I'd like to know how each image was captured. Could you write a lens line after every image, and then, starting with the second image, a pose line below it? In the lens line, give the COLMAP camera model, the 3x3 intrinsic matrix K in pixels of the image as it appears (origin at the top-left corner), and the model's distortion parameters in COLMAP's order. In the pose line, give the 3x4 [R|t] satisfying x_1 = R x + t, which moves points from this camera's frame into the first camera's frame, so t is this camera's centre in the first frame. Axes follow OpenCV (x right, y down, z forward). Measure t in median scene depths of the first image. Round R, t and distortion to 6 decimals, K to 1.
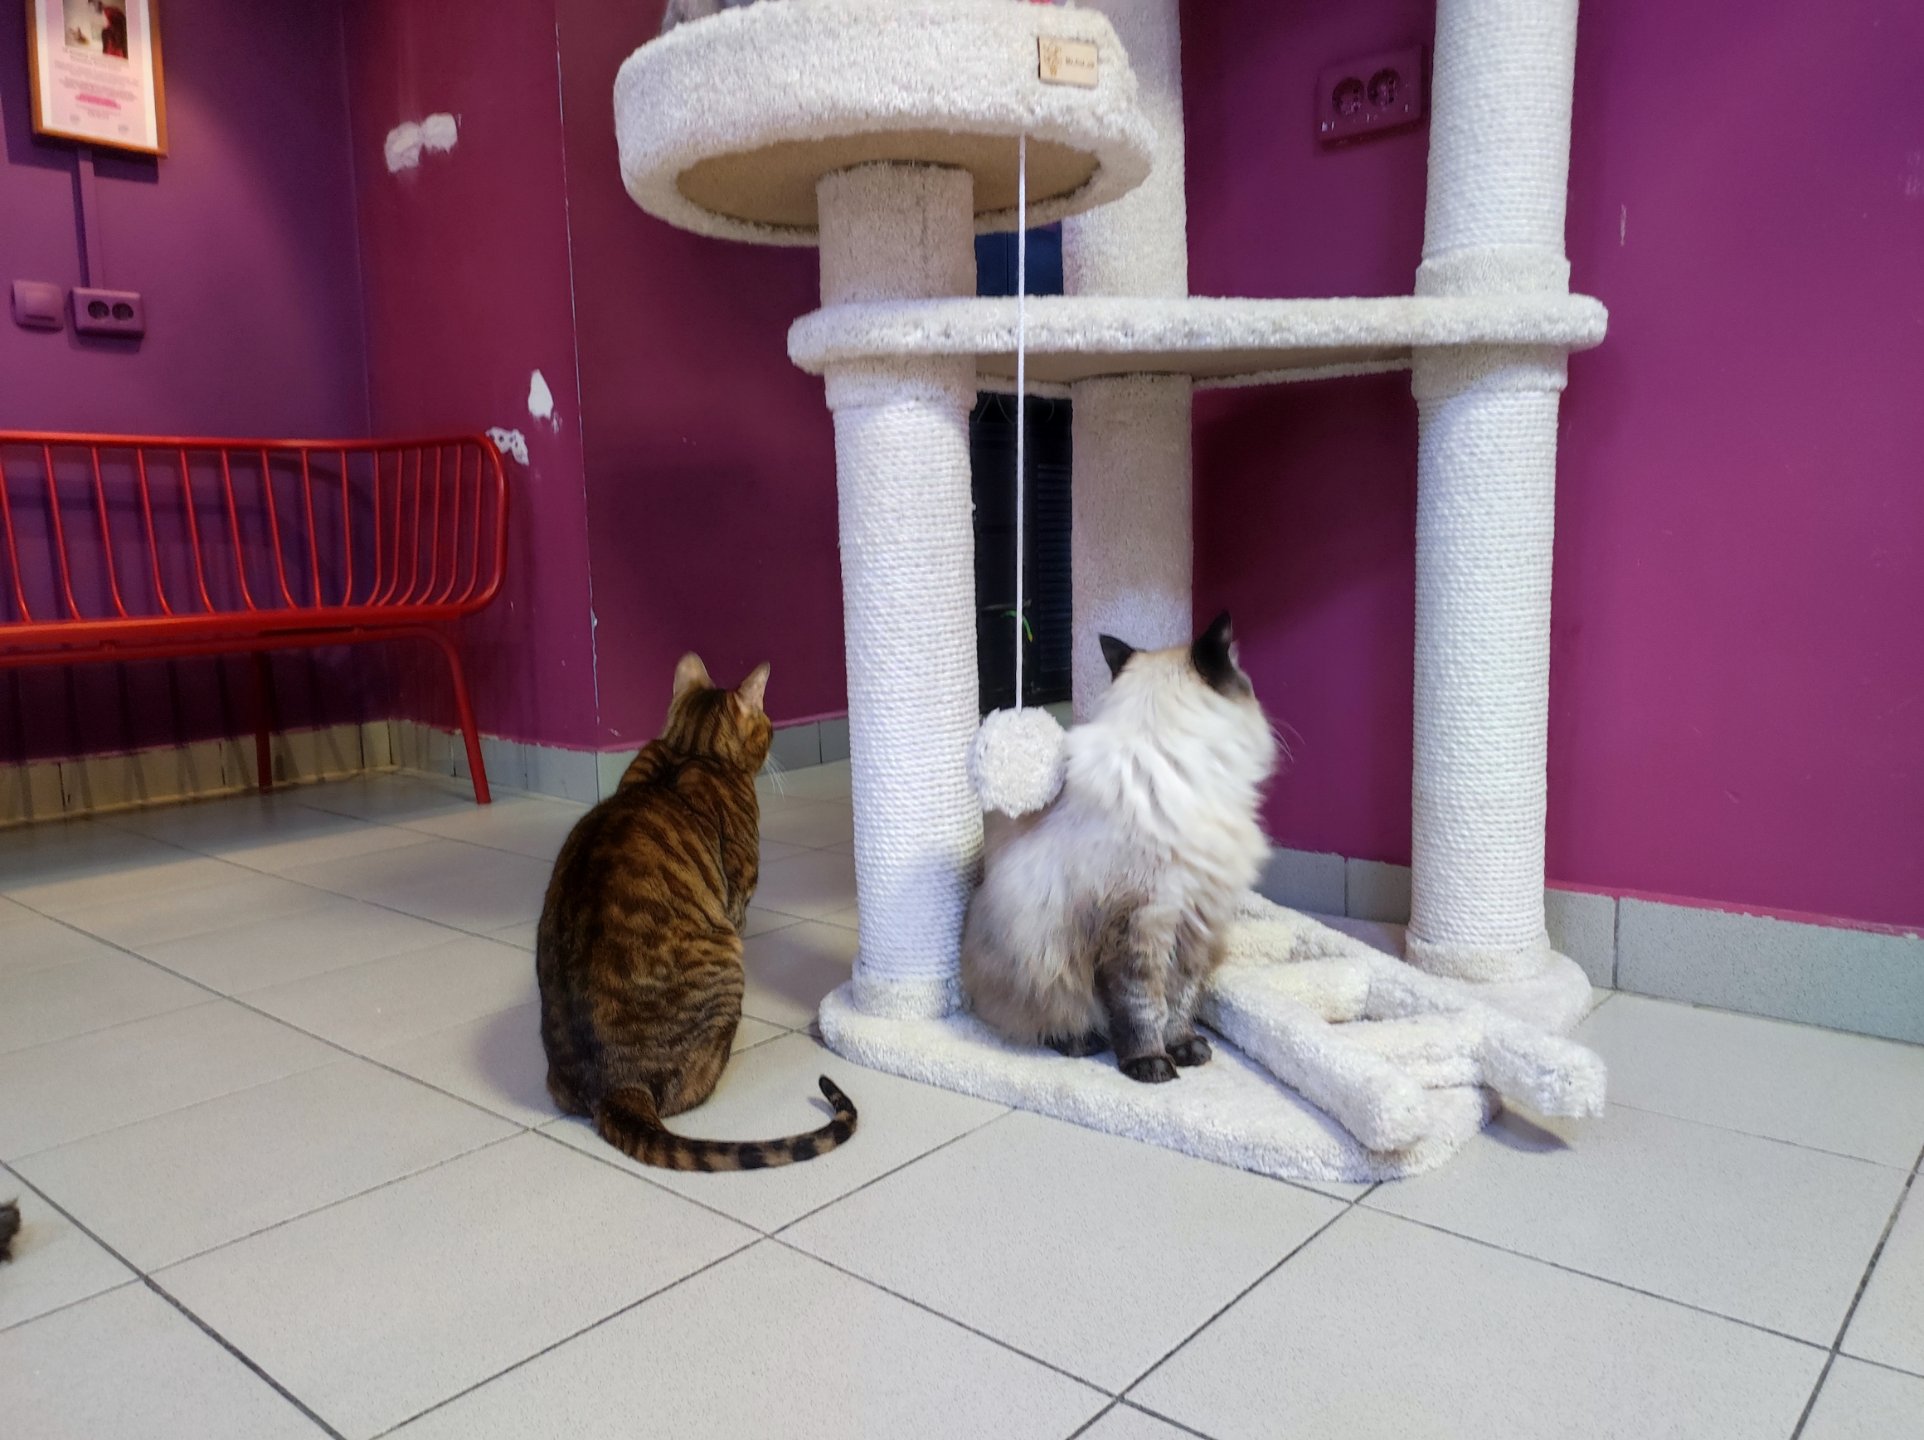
lens RADIAL K [[1396.8, 0, 971.7], [0, 1396.8, 722.4], [0, 0, 1]] dist [0.028734, -0.036790]
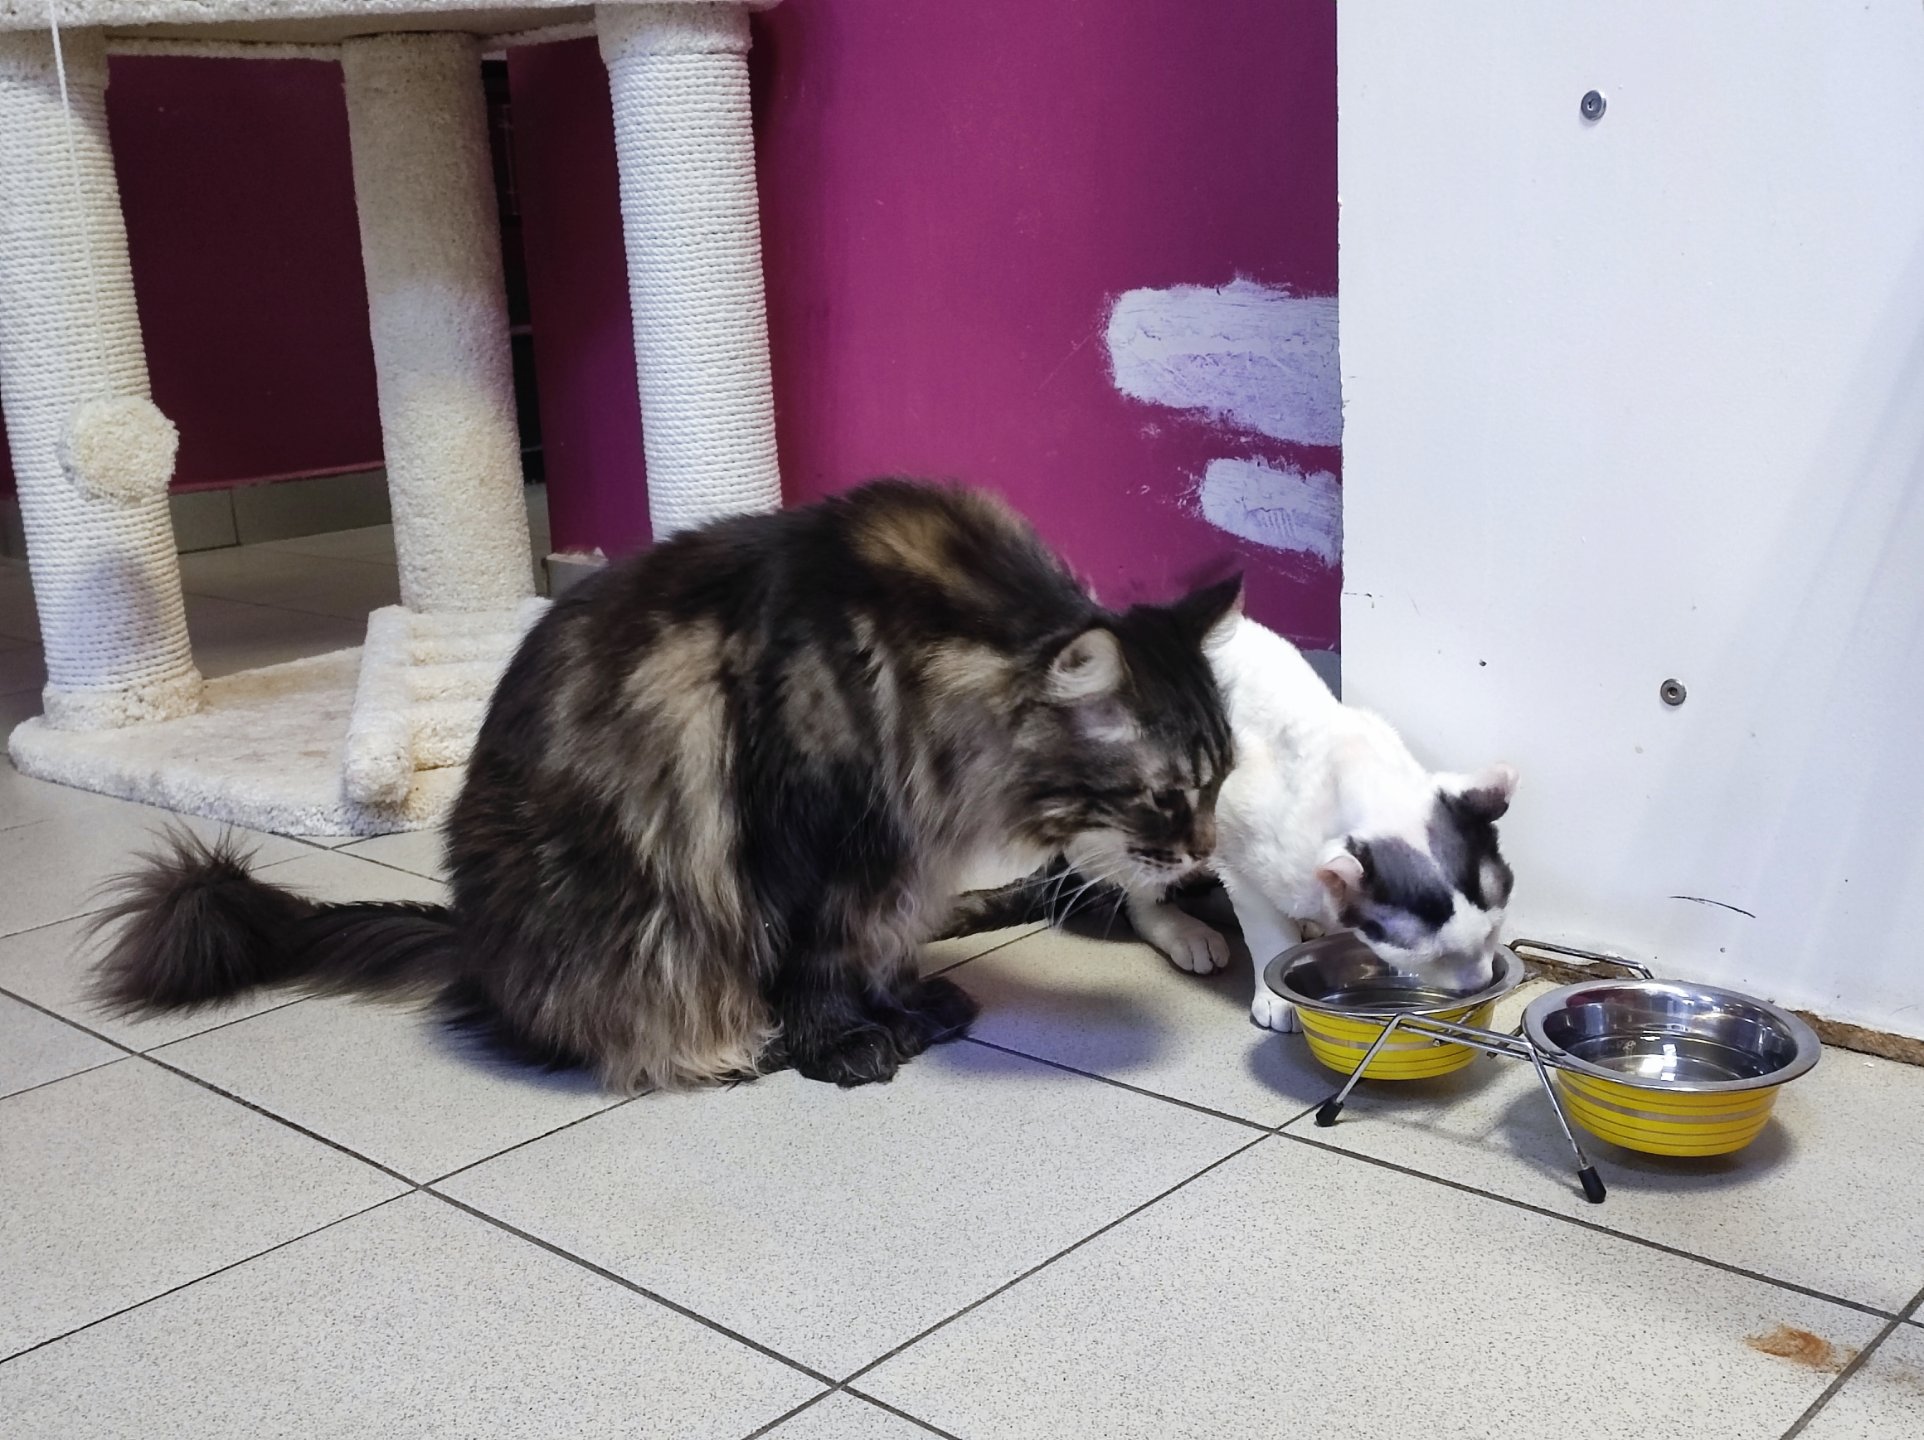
lens RADIAL K [[2104.7, 0, 966.7], [0, 2104.7, 713.8], [0, 0, 1]] dist [0.055720, 0.000000]
pose [[0.998759, -0.017900, -0.046479, 0.561445], [0.022338, 0.995052, 0.096810, 0.062186], [0.044516, -0.097728, 0.994217, -0.390144]]
